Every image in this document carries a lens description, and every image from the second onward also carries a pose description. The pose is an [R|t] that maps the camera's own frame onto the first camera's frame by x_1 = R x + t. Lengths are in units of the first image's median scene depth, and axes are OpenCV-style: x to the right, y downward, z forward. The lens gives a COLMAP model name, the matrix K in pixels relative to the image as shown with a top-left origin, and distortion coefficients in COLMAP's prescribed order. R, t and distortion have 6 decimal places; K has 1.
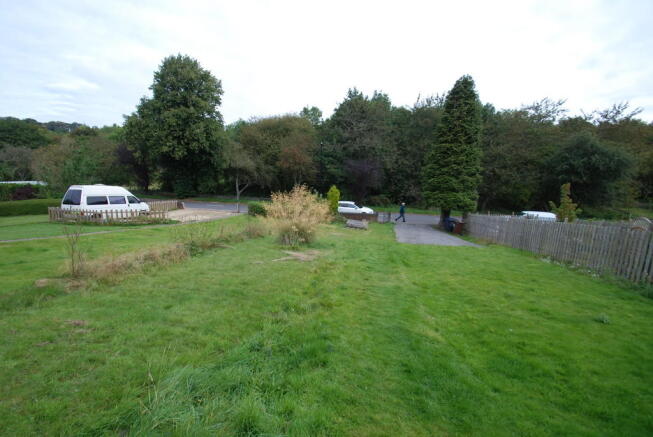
lens RADIAL K [[289.6, 0, 320.3], [0, 289.6, 222.1], [0, 0, 1]] dist [0.014888, -0.015047]
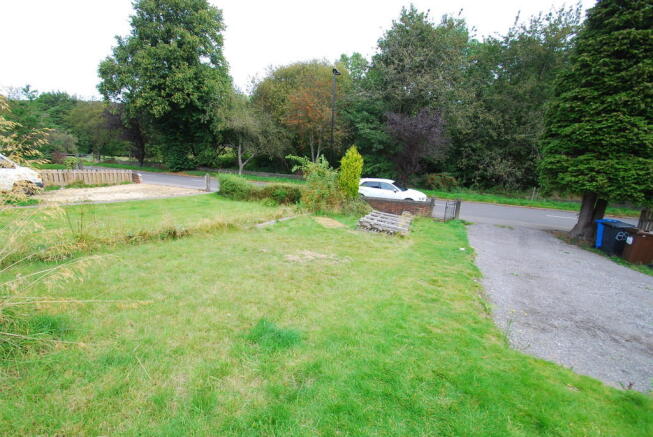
lens RADIAL K [[289.6, 0, 320.3], [0, 289.6, 222.1], [0, 0, 1]] dist [0.014888, -0.015047]
pose [[0.981650, 0.056394, -0.182162, 0.070335], [-0.045966, 0.997080, 0.060972, -0.011583], [0.185069, -0.051480, 0.981376, 0.332583]]
